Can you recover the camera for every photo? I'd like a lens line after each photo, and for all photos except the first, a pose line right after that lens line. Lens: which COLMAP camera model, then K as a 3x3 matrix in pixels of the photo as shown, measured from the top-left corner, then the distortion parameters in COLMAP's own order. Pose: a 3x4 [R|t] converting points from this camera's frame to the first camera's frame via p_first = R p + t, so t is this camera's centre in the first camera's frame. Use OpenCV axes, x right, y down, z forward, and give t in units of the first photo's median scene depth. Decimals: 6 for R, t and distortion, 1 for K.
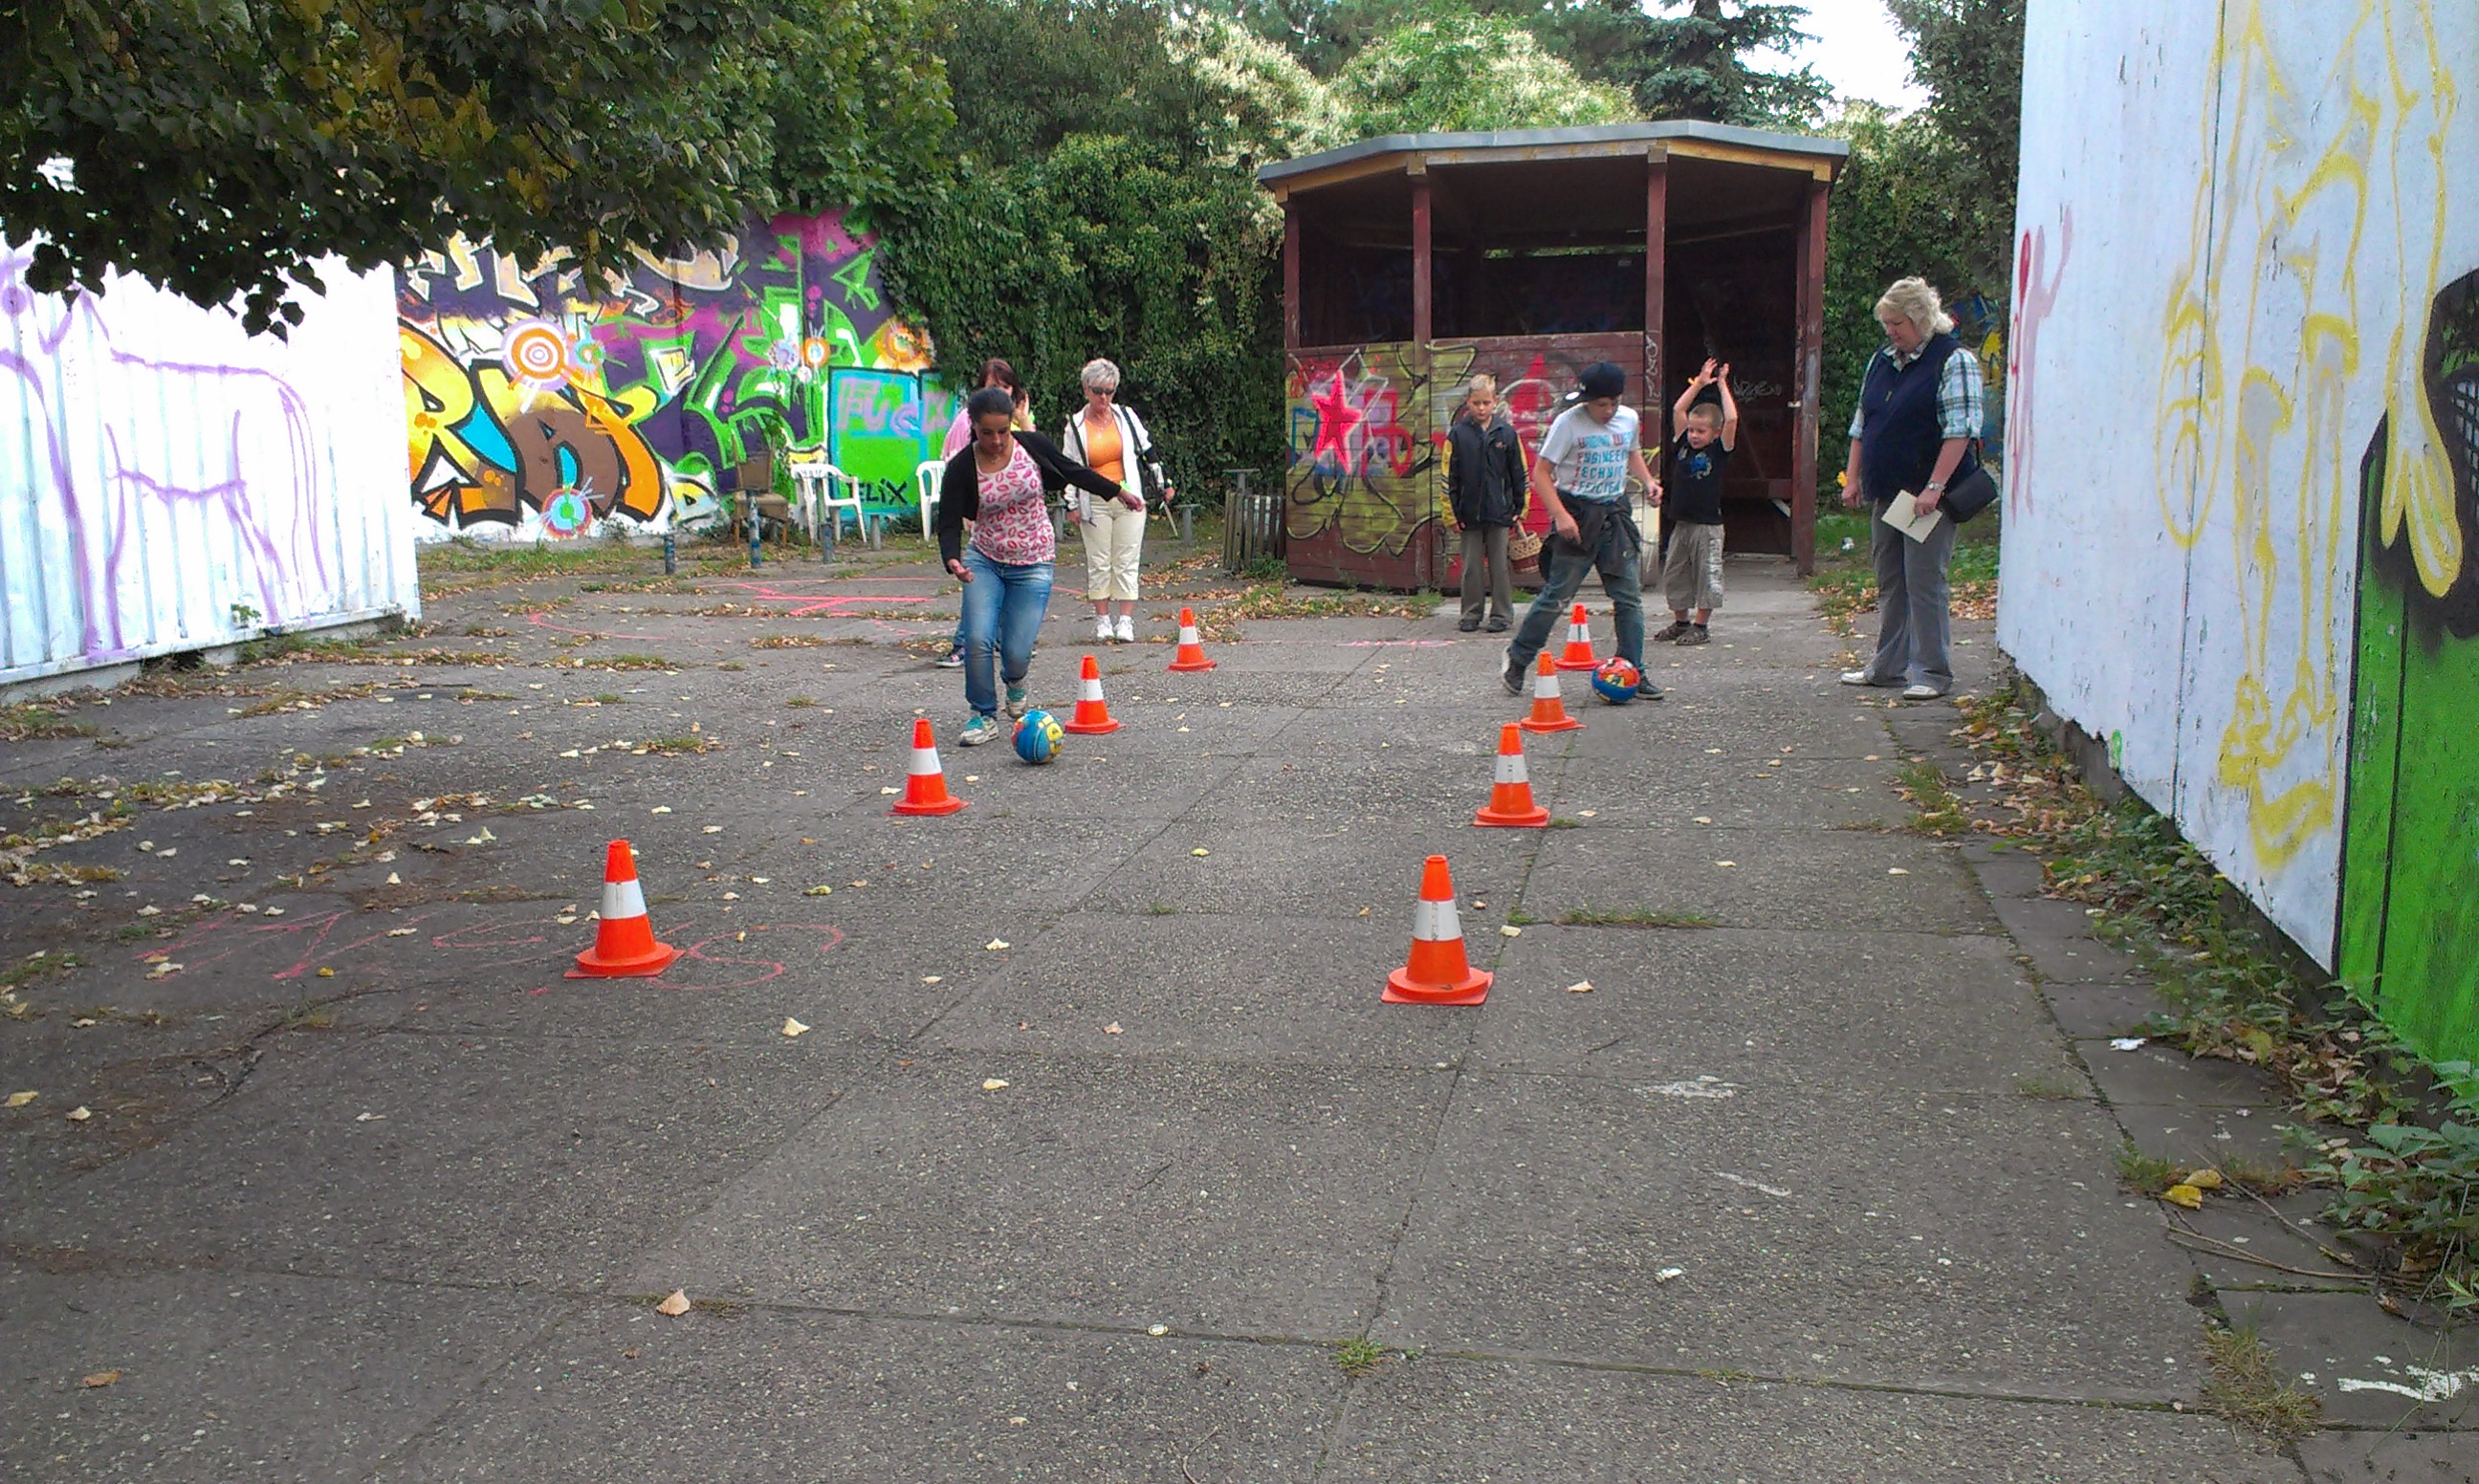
lens RADIAL K [[1768.3, 0, 1239.5], [0, 1768.3, 742.0], [0, 0, 1]] dist [0.061096, 0.000545]
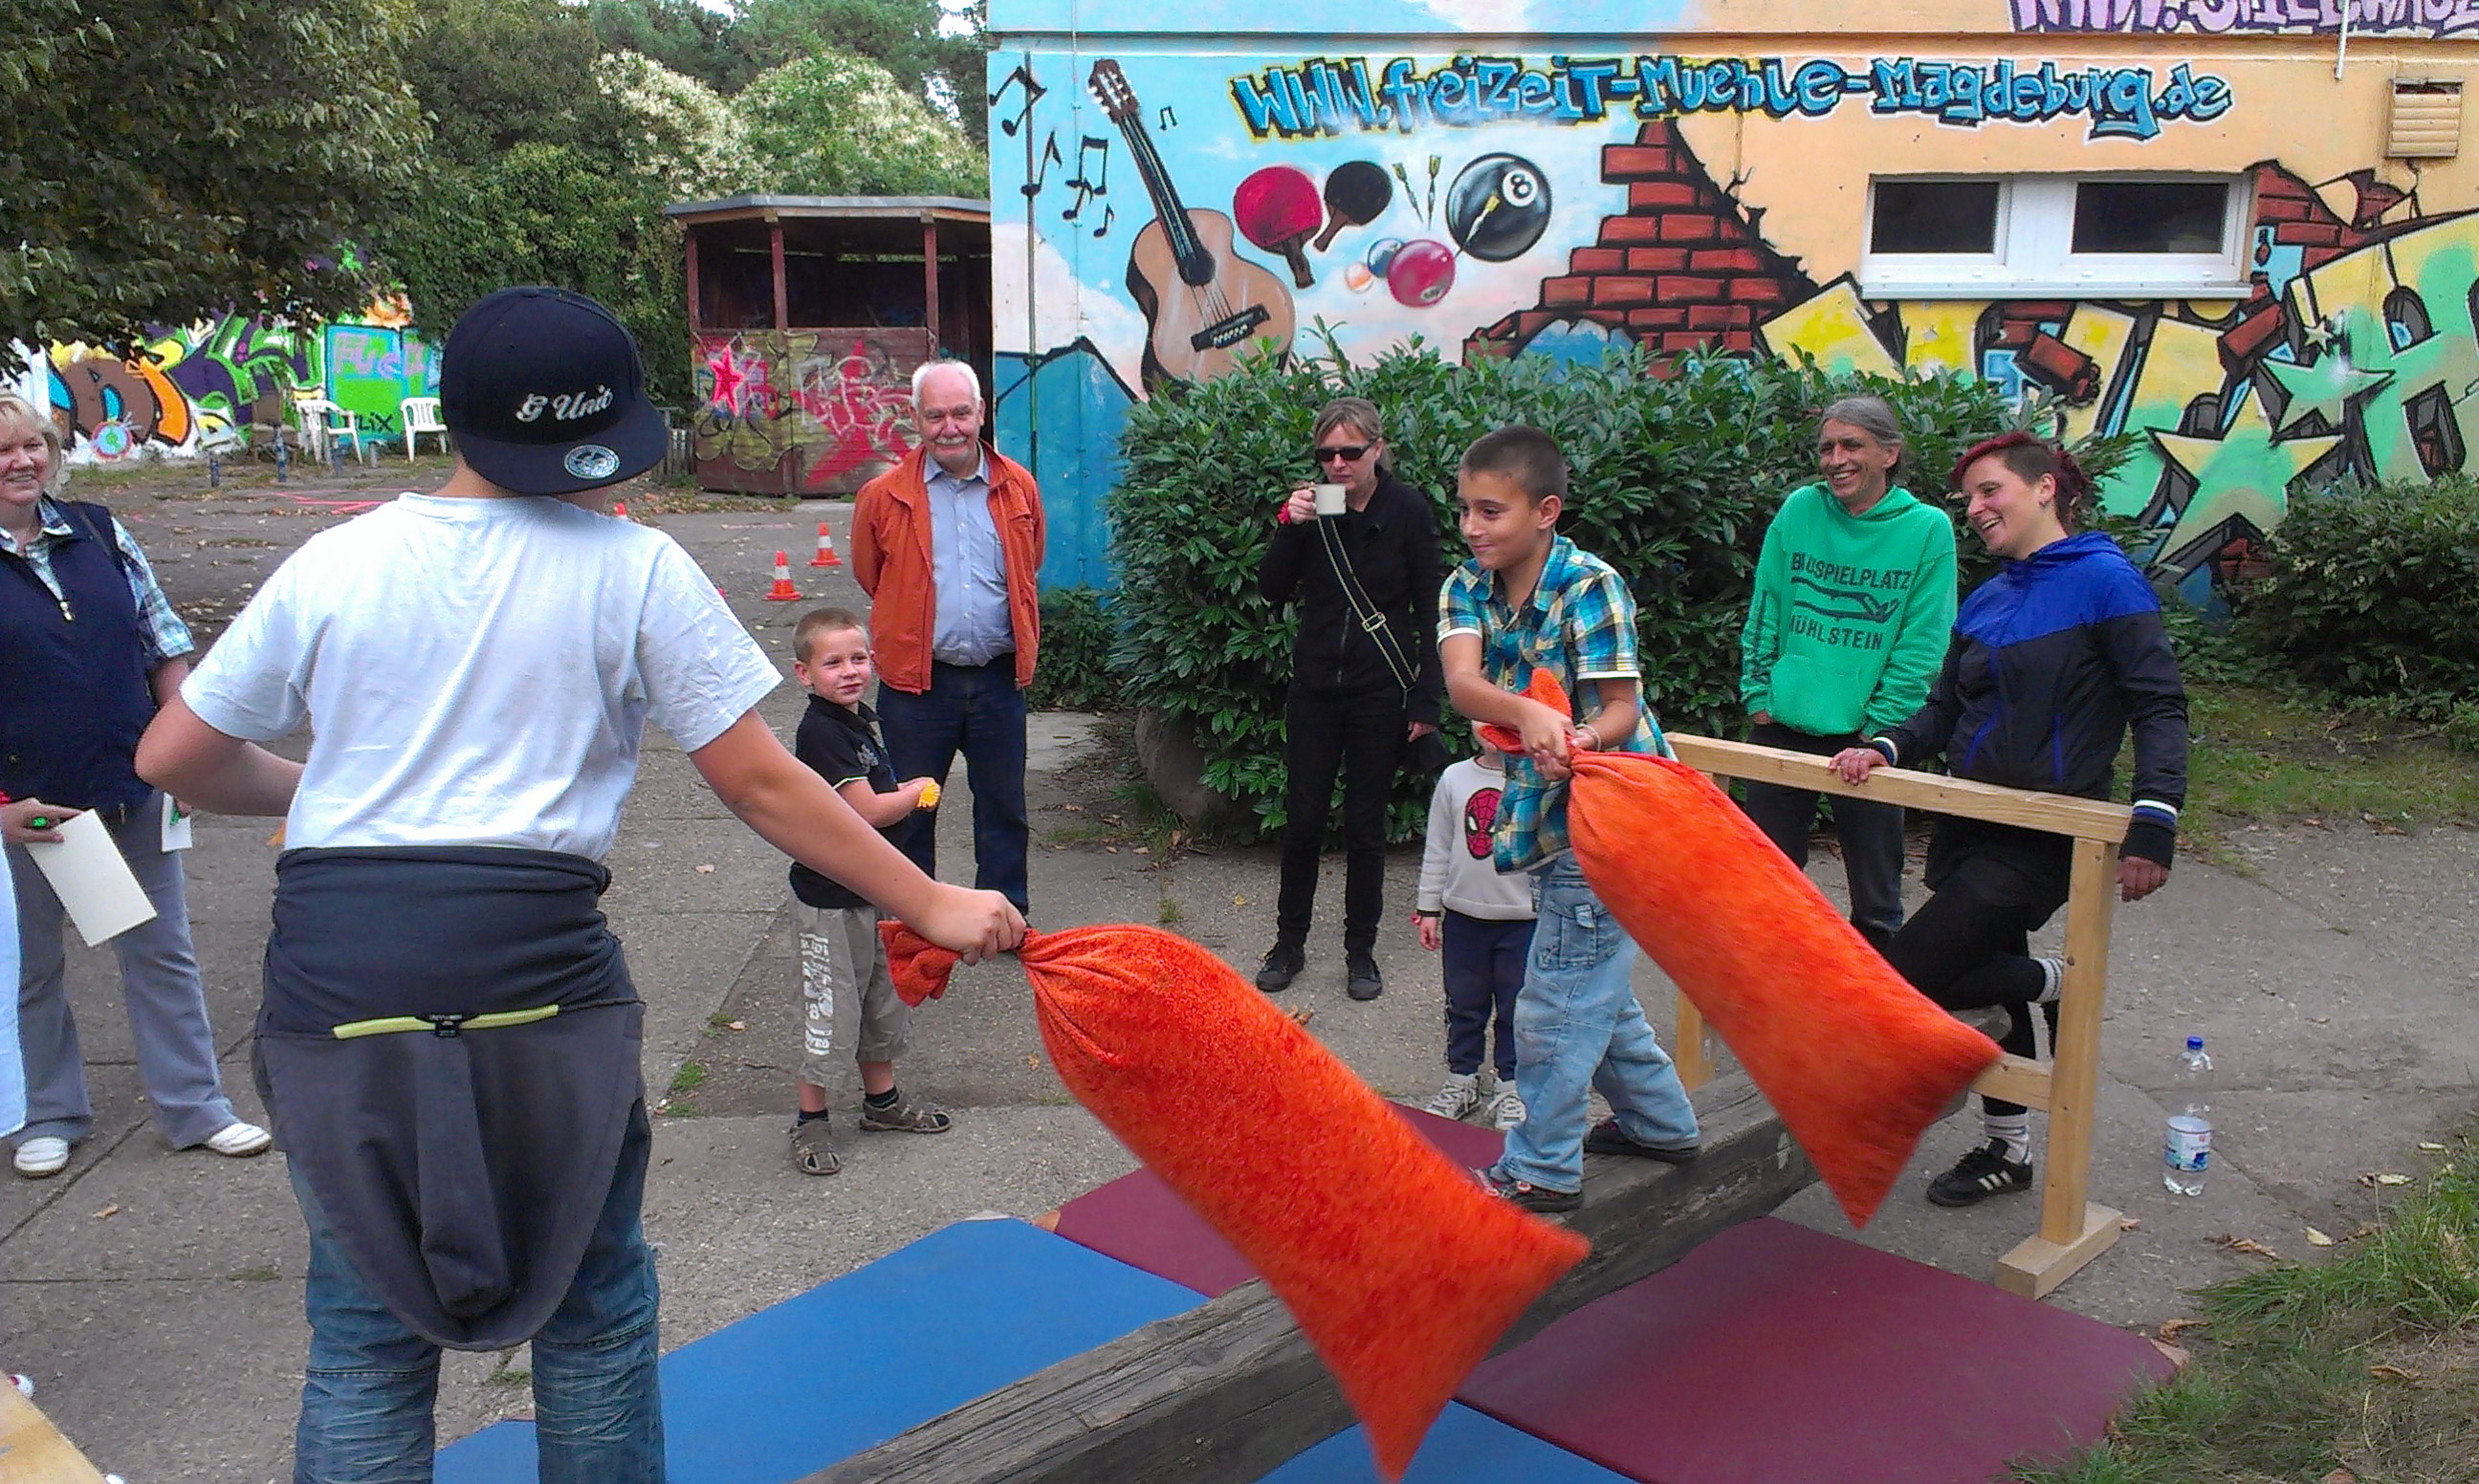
lens RADIAL K [[1973.1, 0, 1238.8], [0, 1973.1, 712.6], [0, 0, 1]] dist [0.010292, -0.004994]
pose [[0.966196, -0.033205, 0.255663, 0.028313], [0.029037, 0.999377, 0.020060, 0.056562], [-0.256169, -0.011958, 0.966558, -0.533837]]
